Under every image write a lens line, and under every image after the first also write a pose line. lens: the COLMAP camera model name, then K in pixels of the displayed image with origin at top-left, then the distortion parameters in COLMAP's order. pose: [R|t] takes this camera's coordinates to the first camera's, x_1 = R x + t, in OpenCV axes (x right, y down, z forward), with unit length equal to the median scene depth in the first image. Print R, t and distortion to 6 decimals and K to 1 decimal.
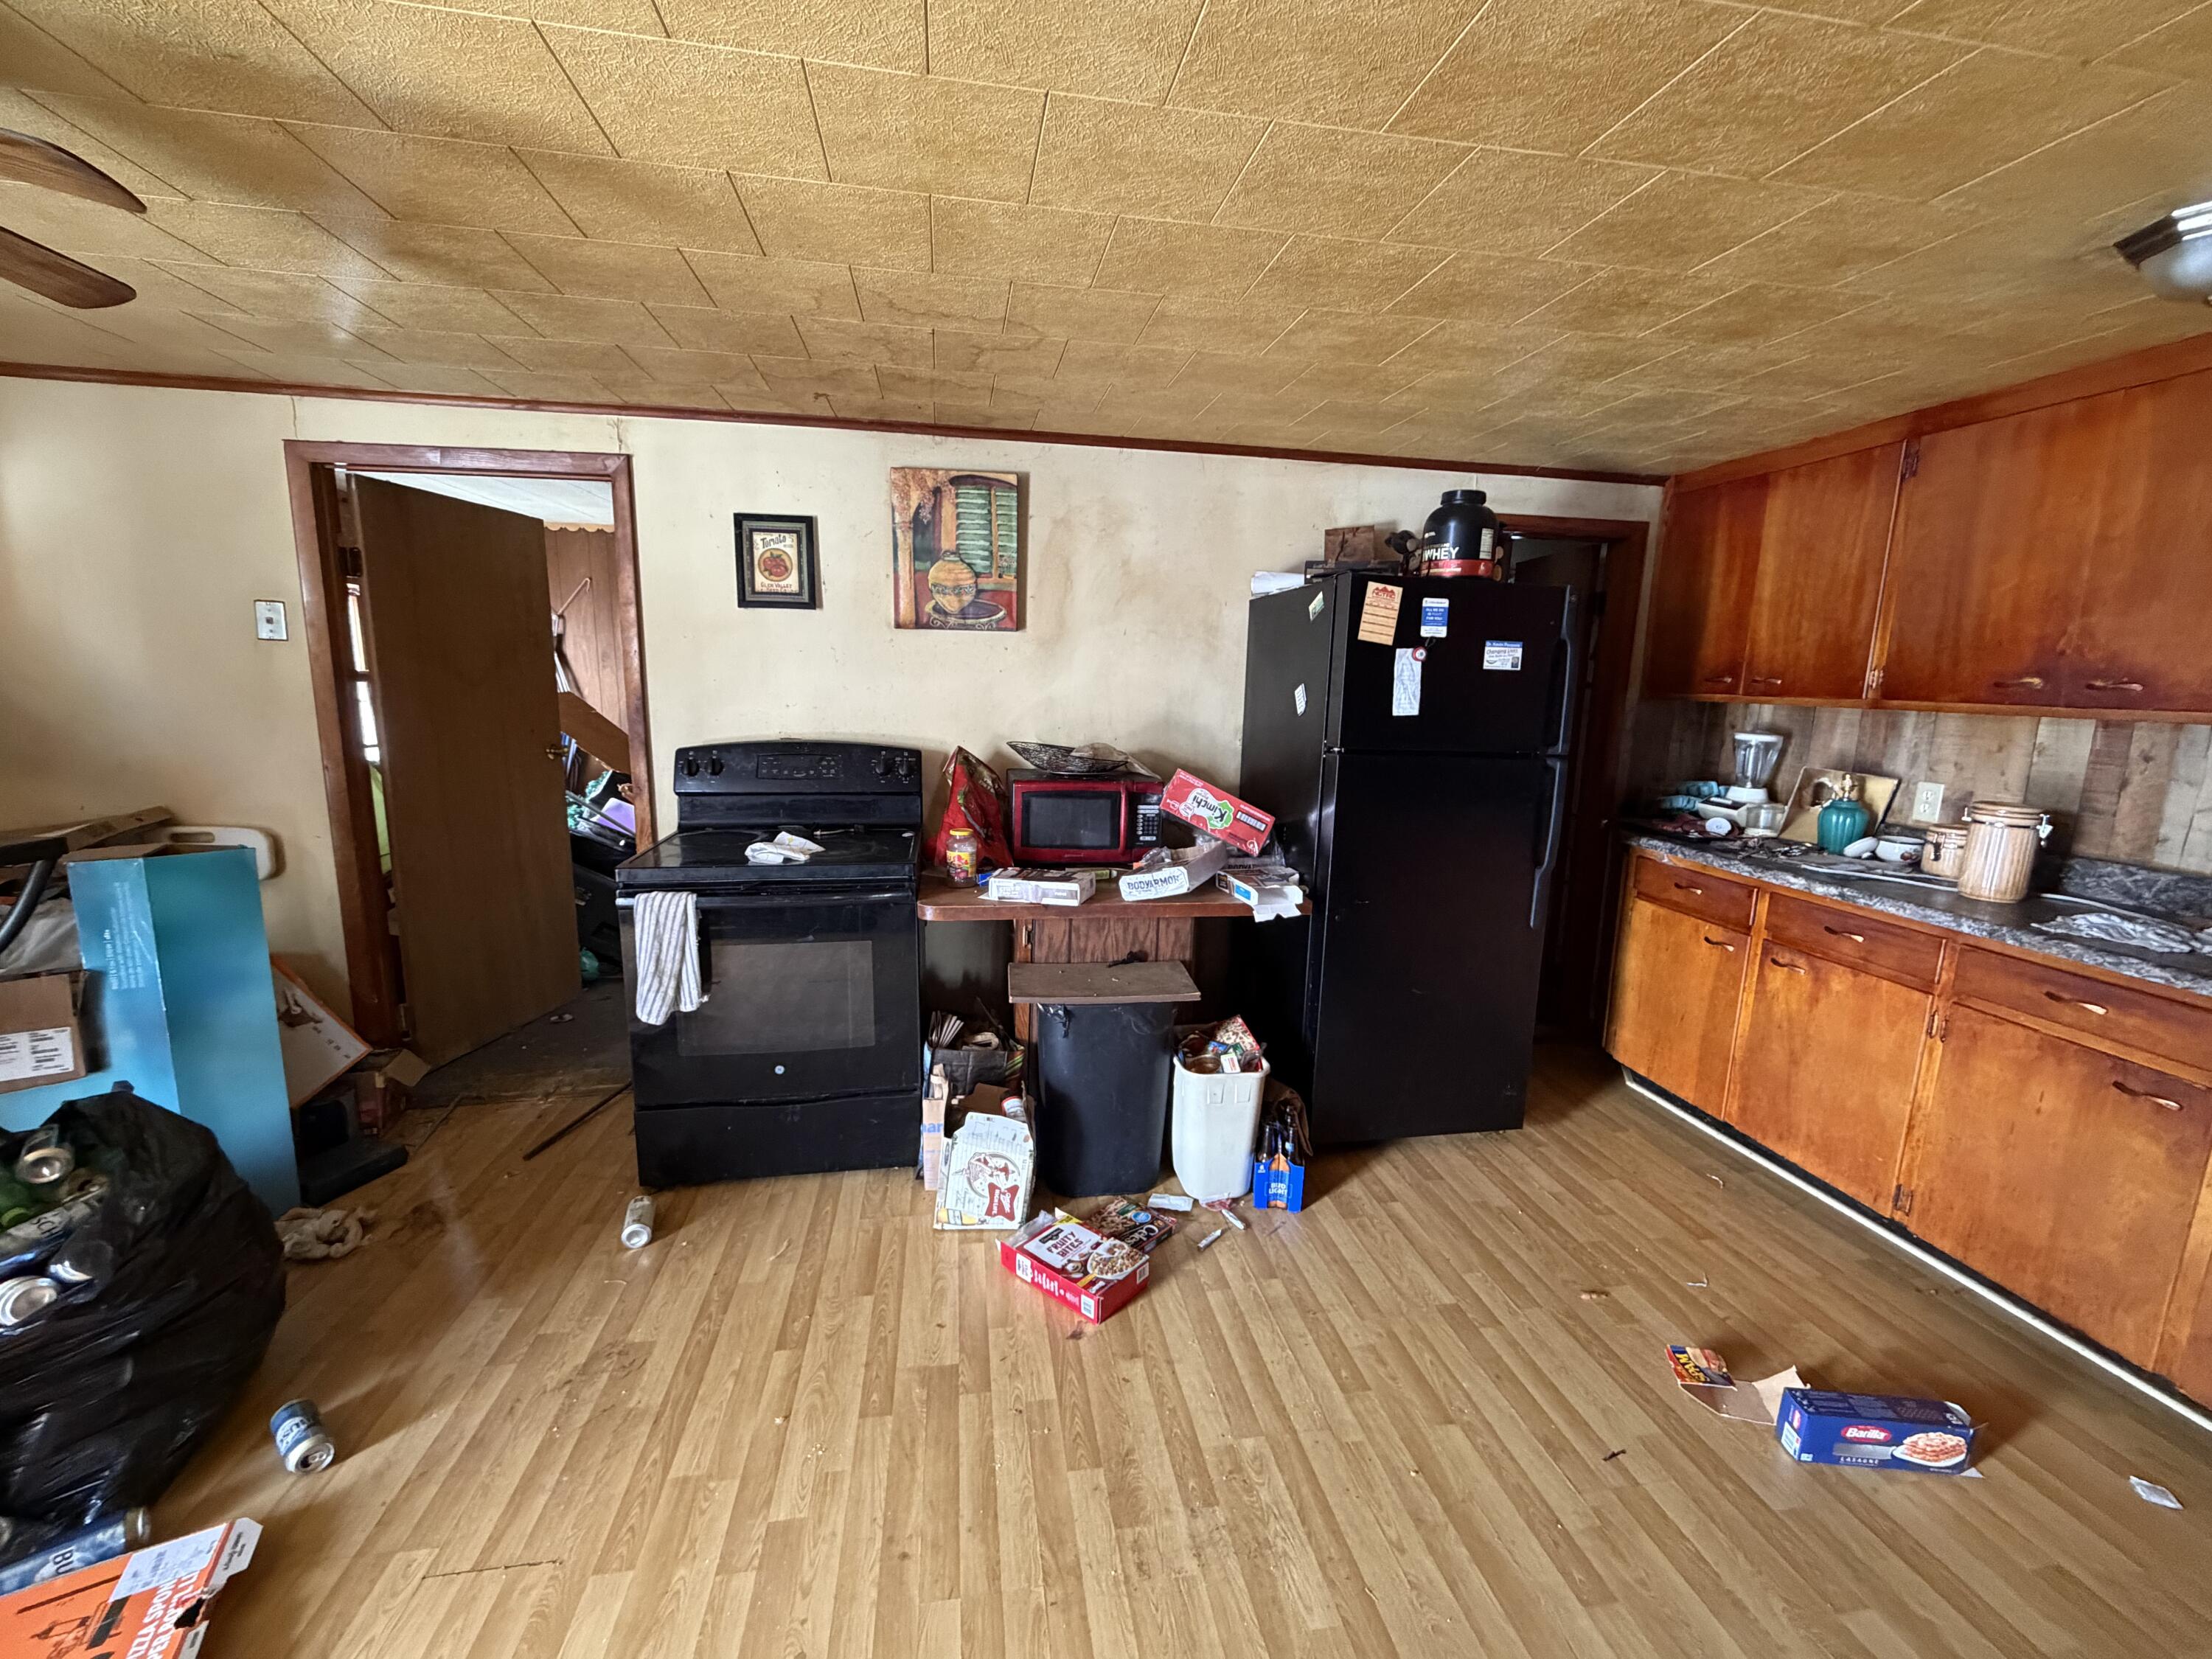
lens RADIAL K [[904.7, 0, 1106.0], [0, 904.7, 829.5], [0, 0, 1]] dist [0.000037, 0.000295]
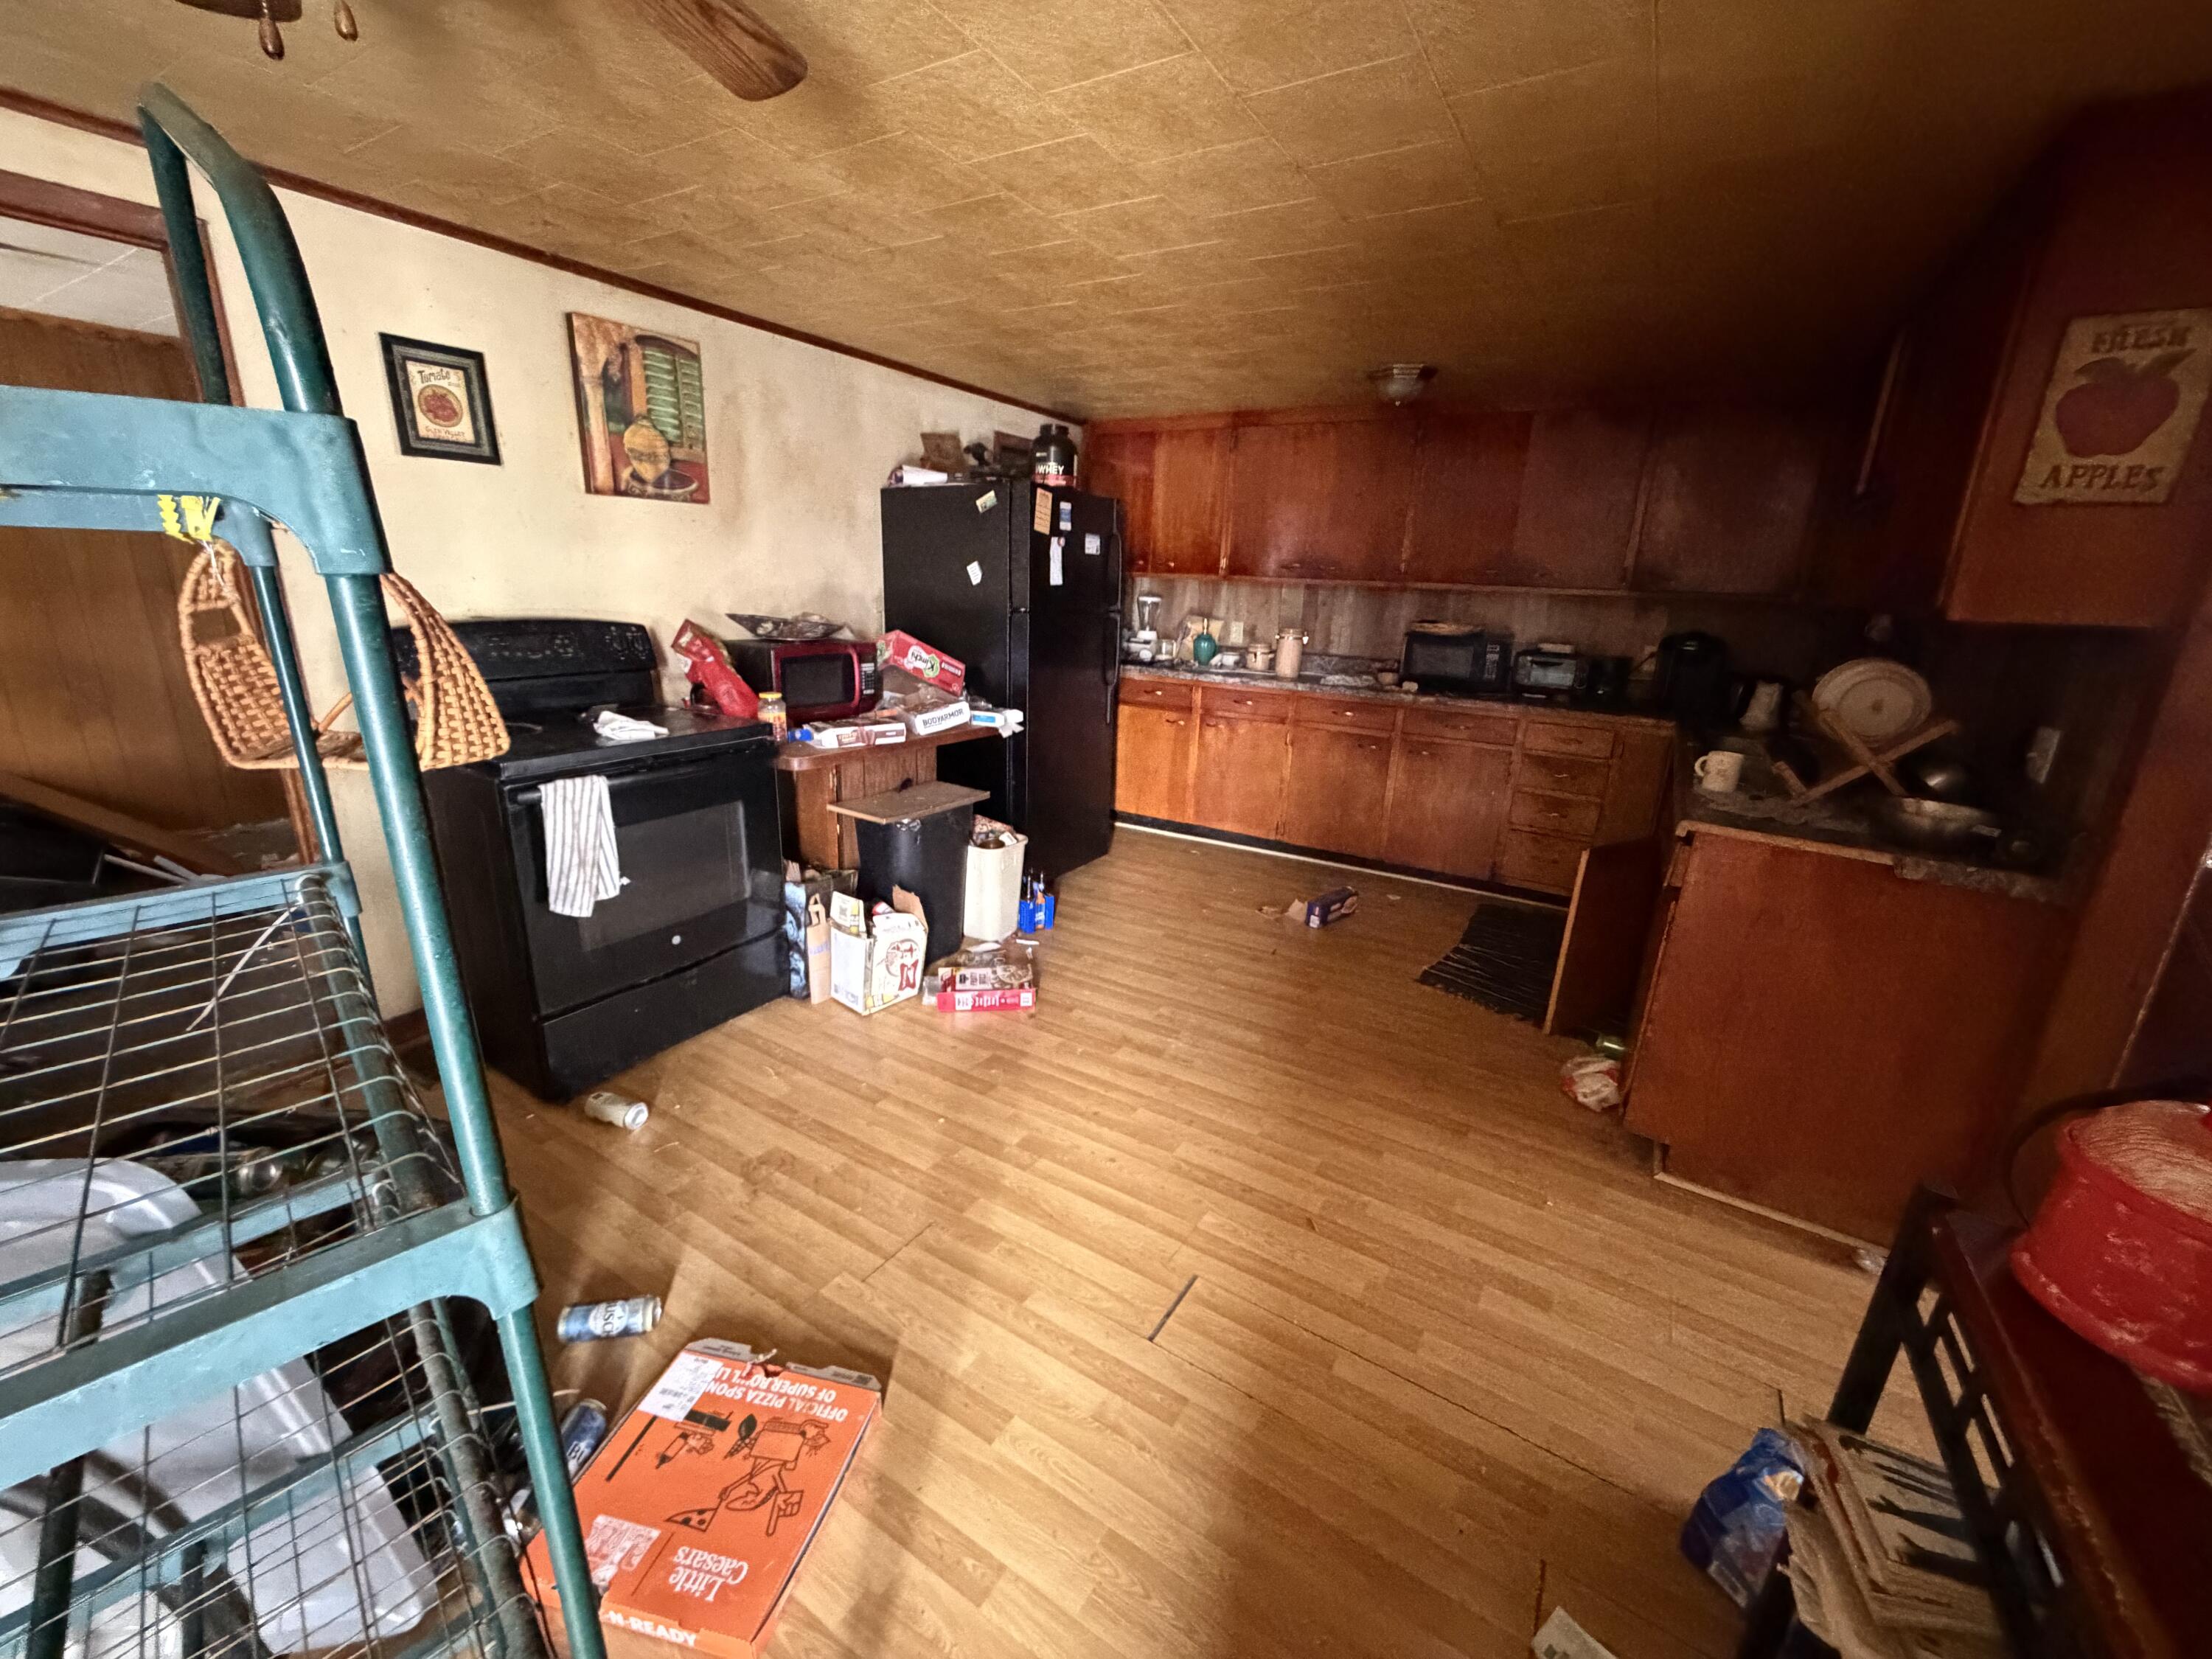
lens RADIAL K [[880.7, 0, 1099.0], [0, 880.7, 829.0], [0, 0, 1]] dist [0.000663, 0.000355]
pose [[0.666168, -0.202919, 0.717666, -0.655548], [0.105690, 0.978248, 0.178492, 0.011911], [-0.738275, -0.043055, 0.673125, -0.023854]]
